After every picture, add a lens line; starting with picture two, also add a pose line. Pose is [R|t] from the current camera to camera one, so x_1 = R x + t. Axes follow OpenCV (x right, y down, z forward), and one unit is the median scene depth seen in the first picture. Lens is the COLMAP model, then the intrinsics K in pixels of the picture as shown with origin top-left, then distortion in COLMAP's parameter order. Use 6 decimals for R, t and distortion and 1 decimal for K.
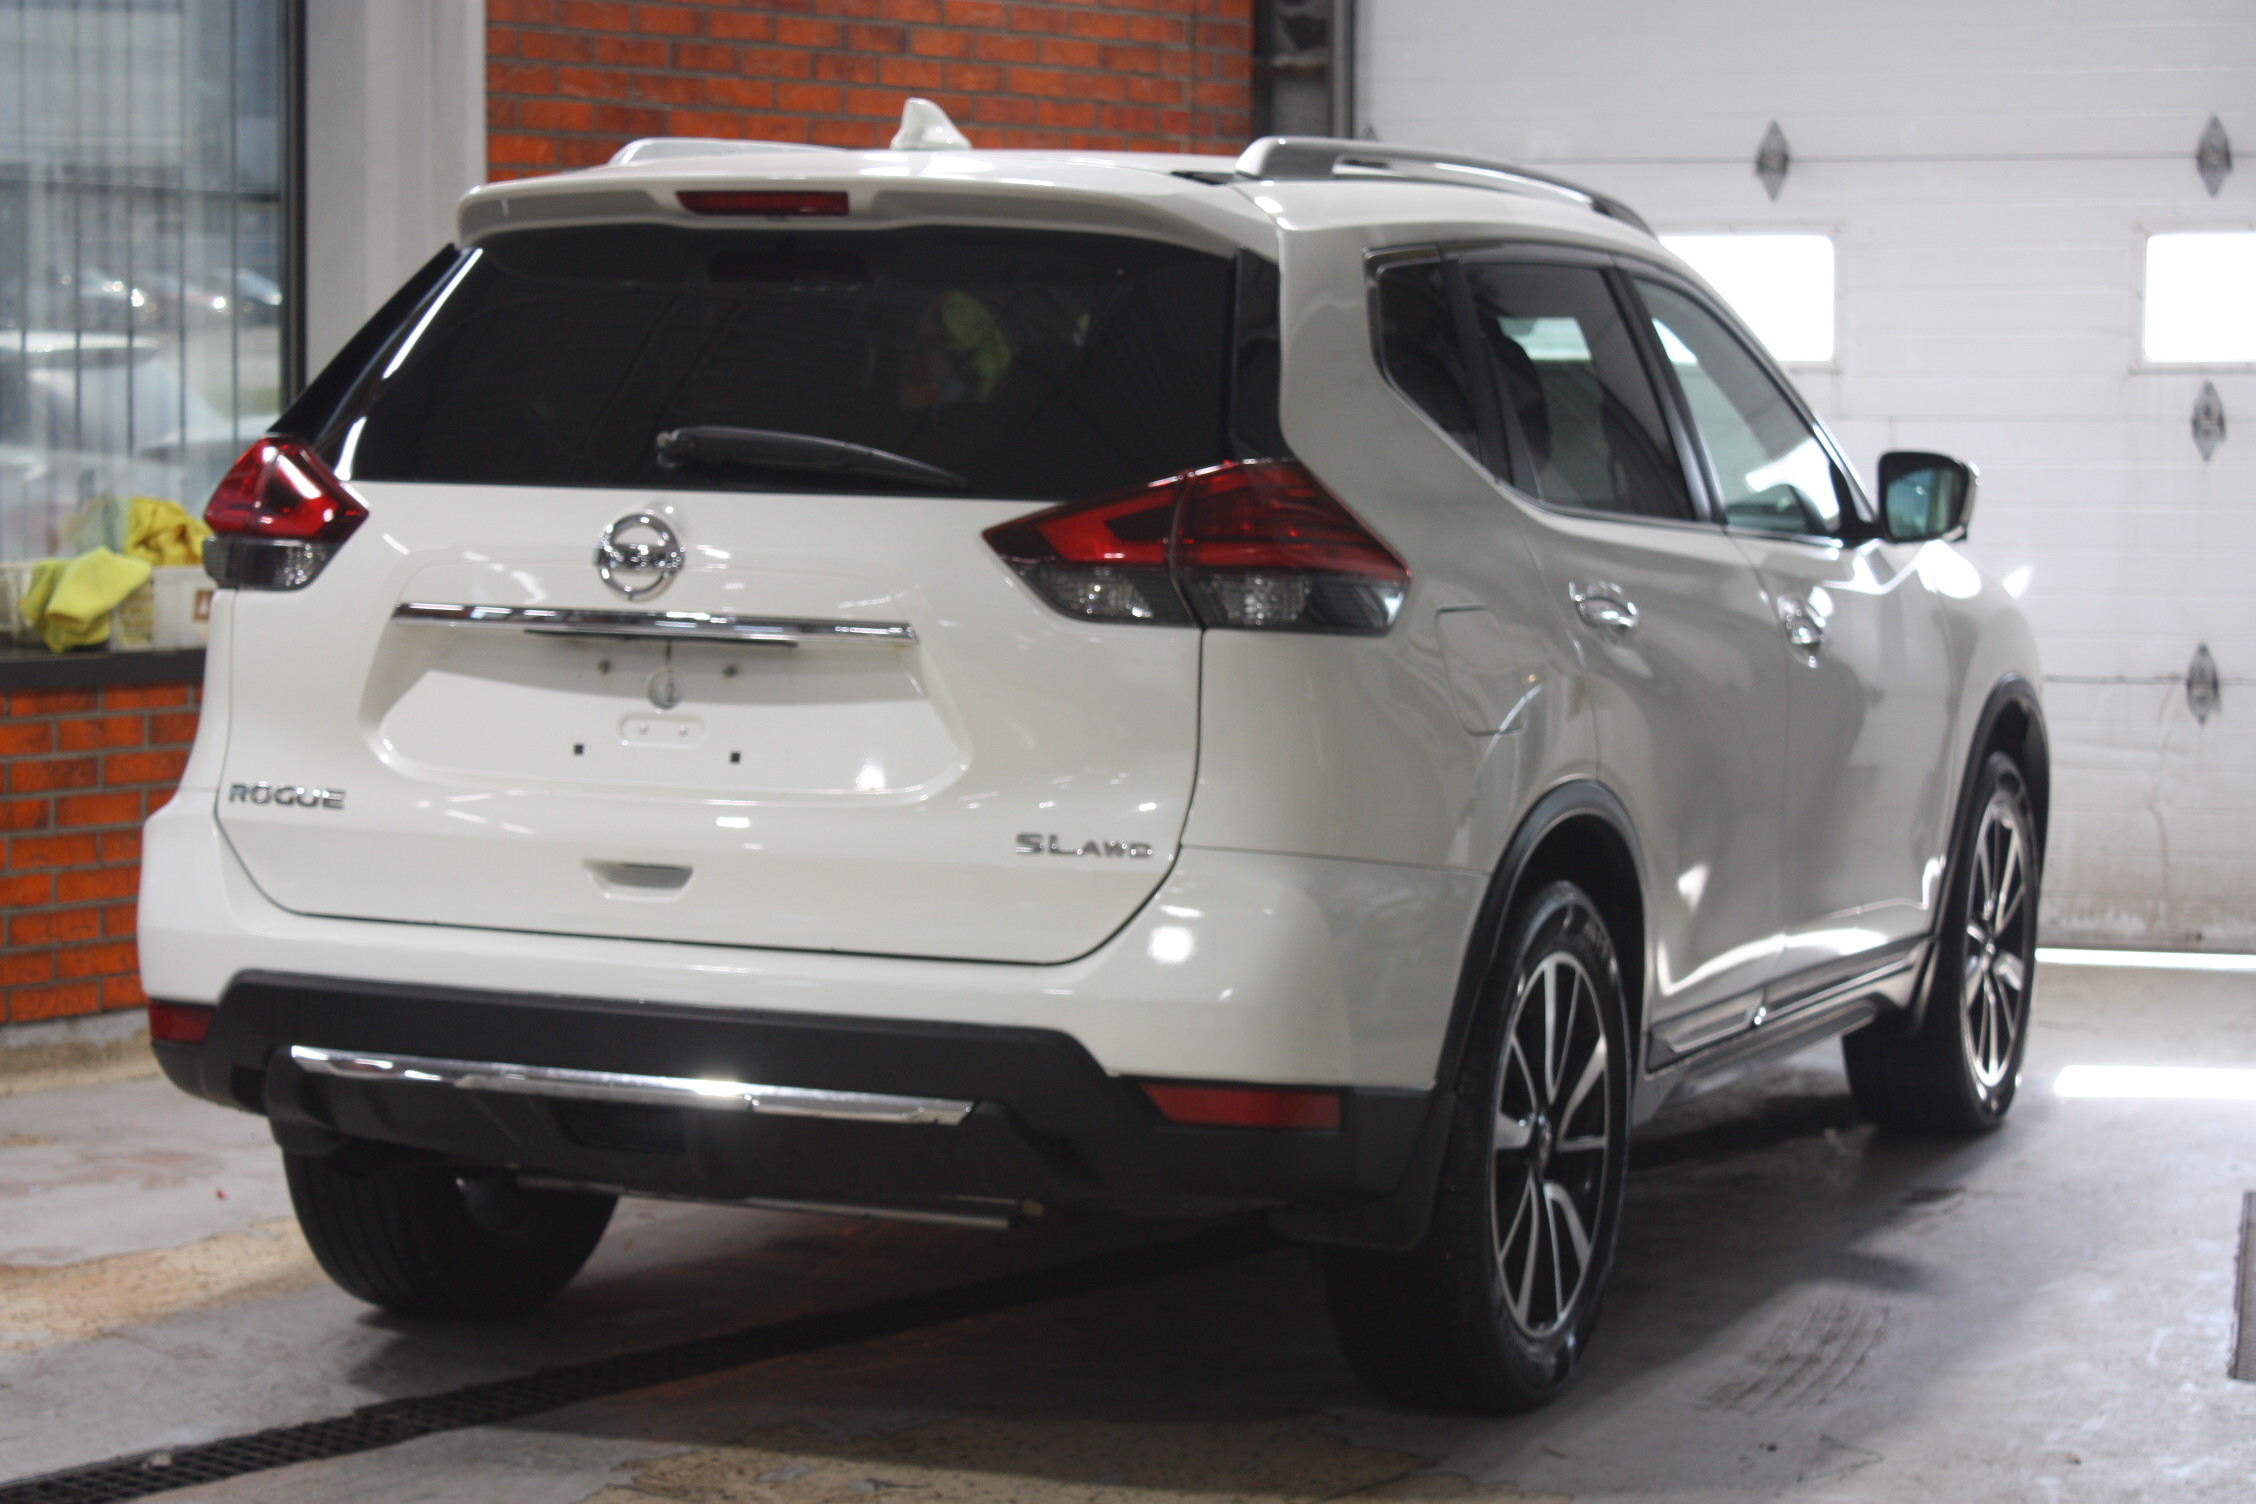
lens RADIAL K [[4906.8, 0, 1122.1], [0, 4906.8, 751.5], [0, 0, 1]] dist [0.063848, 0.000000]
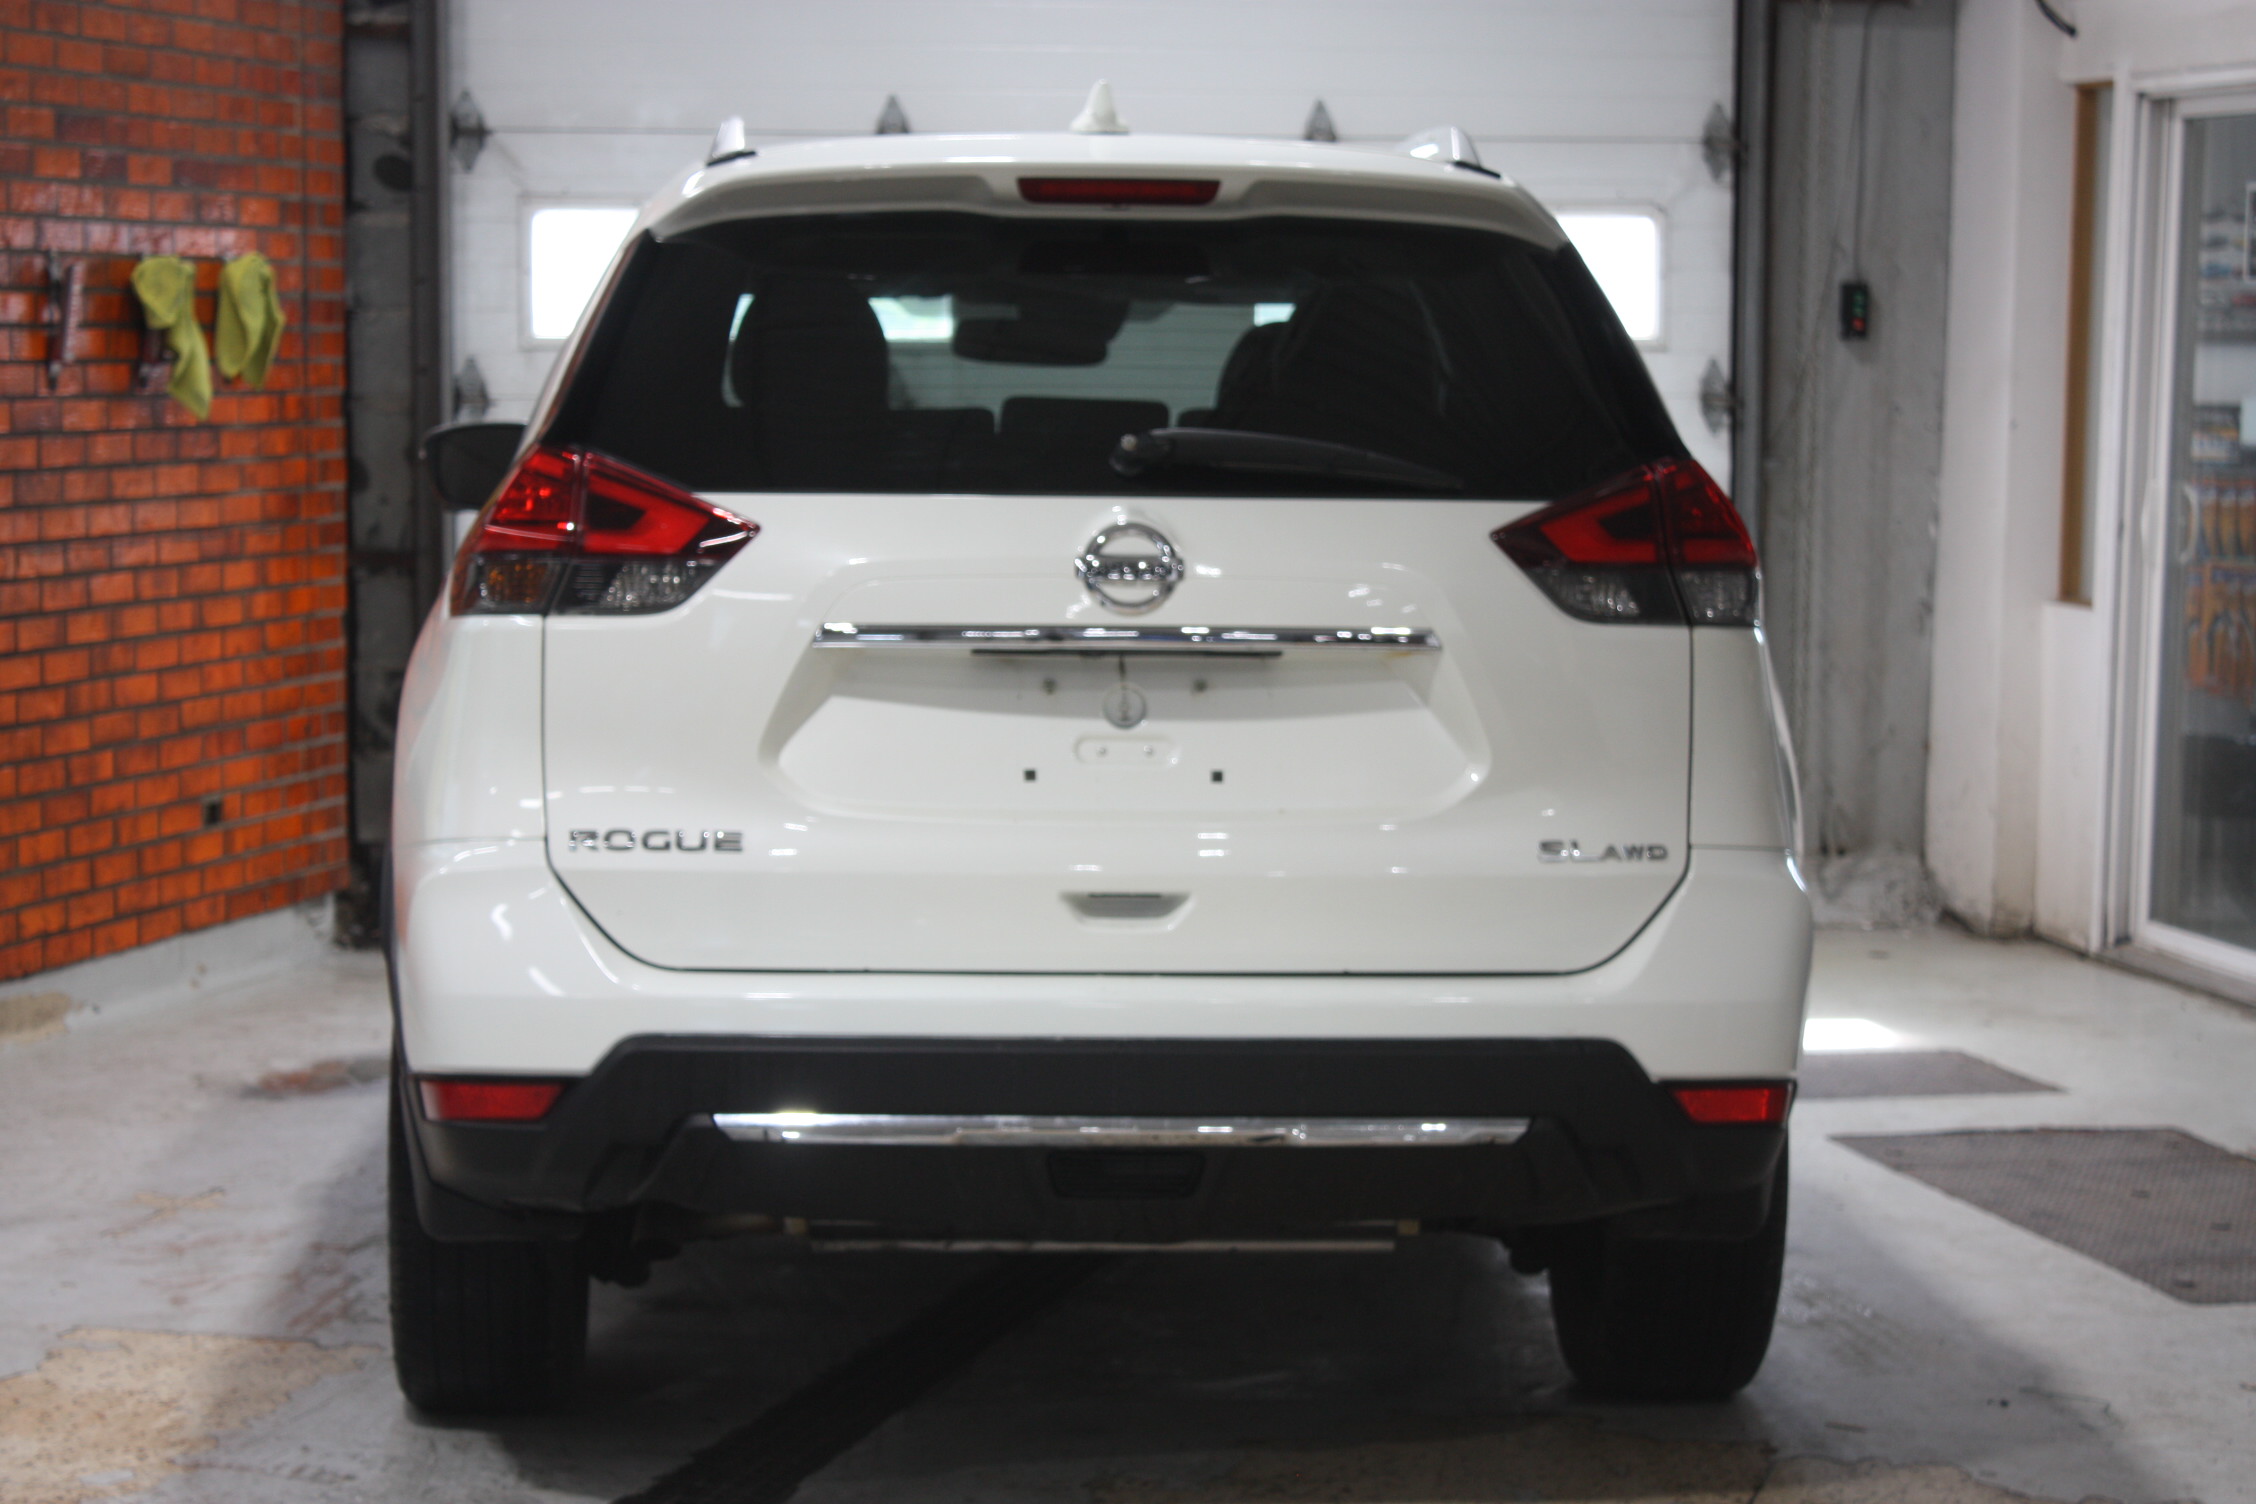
lens RADIAL K [[5135.9, 0, 1137.8], [0, 5135.9, 754.5], [0, 0, 1]] dist [0.109573, 0.000000]
pose [[0.895470, -0.039846, 0.443335, -0.528351], [0.037752, 0.999195, 0.013552, -0.016930], [-0.443518, 0.004601, 0.896254, 0.113948]]
